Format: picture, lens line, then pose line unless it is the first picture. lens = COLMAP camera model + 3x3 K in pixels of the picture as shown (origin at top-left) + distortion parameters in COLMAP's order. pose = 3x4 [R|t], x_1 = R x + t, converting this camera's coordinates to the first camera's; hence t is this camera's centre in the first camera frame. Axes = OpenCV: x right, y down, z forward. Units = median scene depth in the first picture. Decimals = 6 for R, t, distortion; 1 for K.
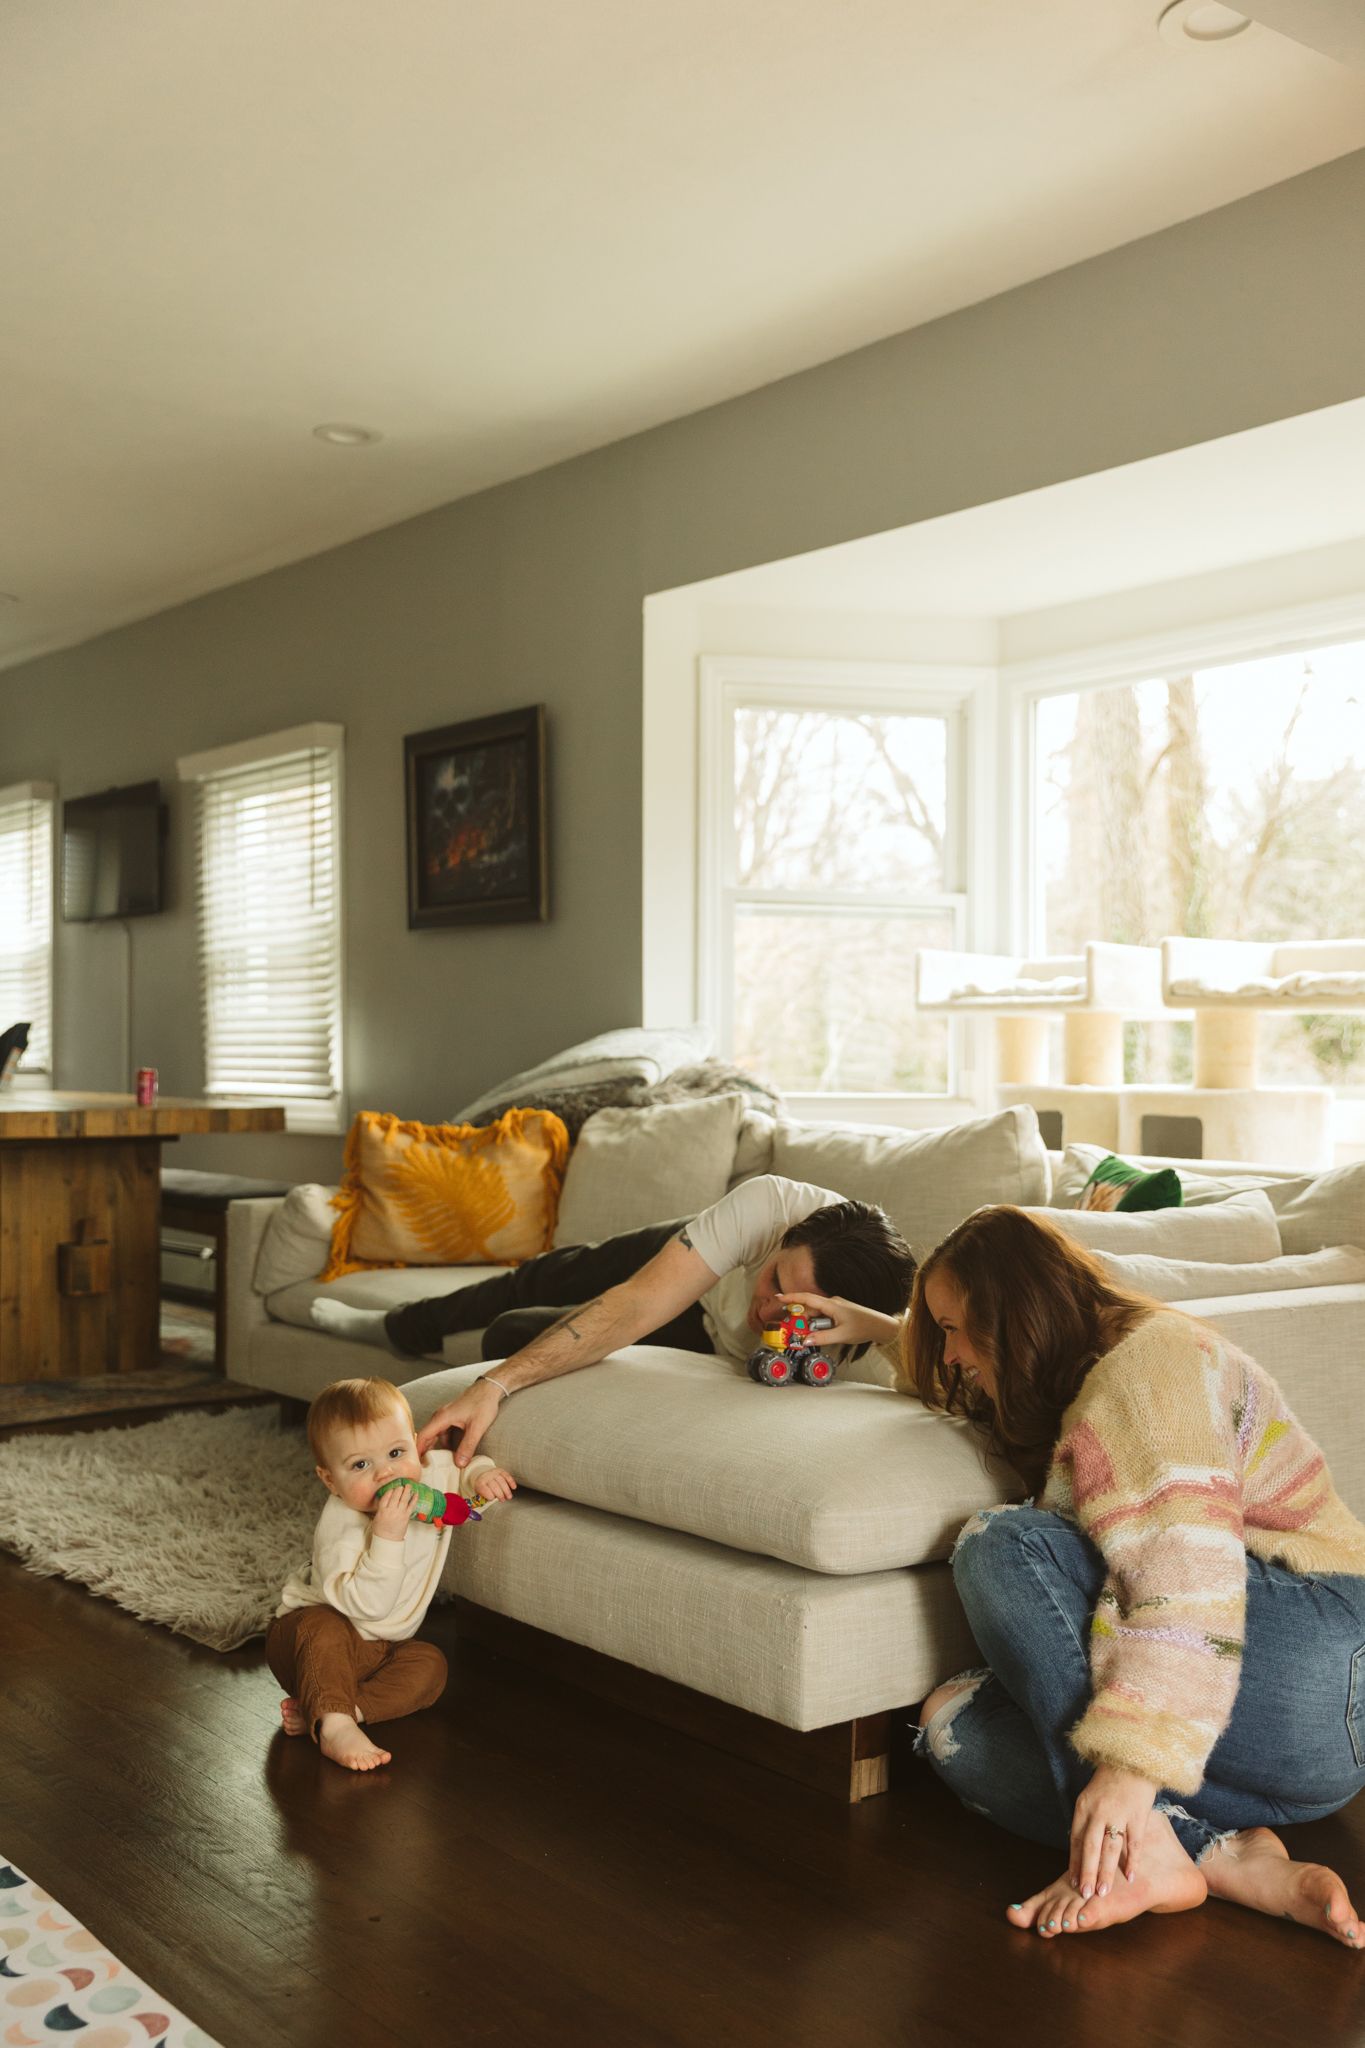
lens RADIAL K [[2057.7, 0, 682.5], [0, 2057.7, 1024.0], [0, 0, 1]] dist [0.000095, -0.000887]
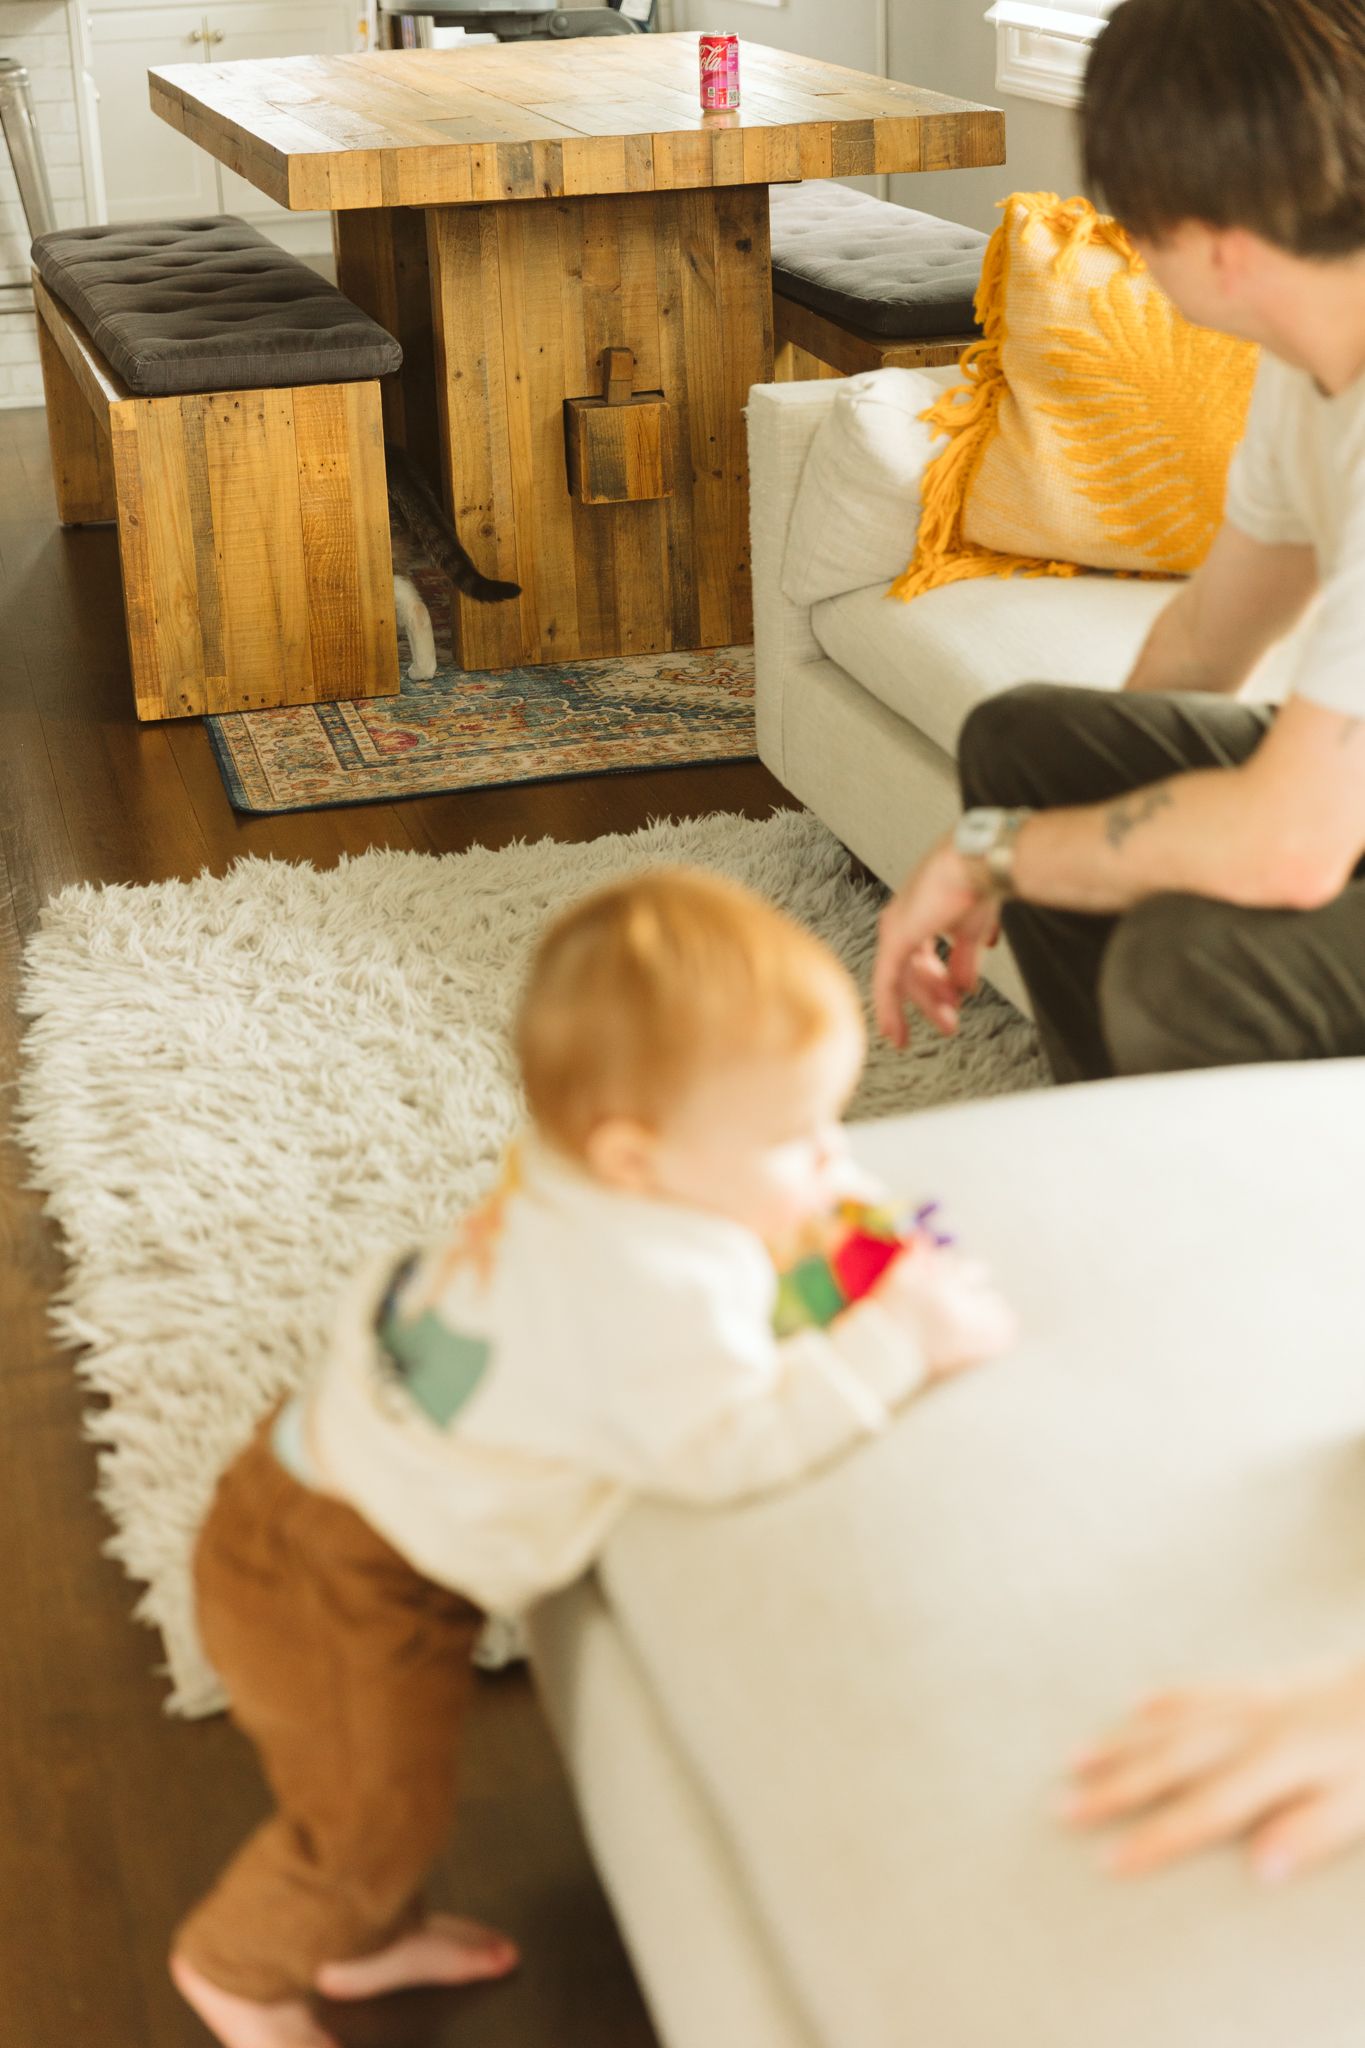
lens RADIAL K [[3352.4, 0, 682.5], [0, 3352.4, 1024.0], [0, 0, 1]] dist [-0.003743, -0.021596]
pose [[0.900236, 0.117878, -0.419142, 0.098356], [0.045695, 0.931760, 0.360188, -0.052422], [0.432998, -0.343407, 0.833417, 0.333013]]
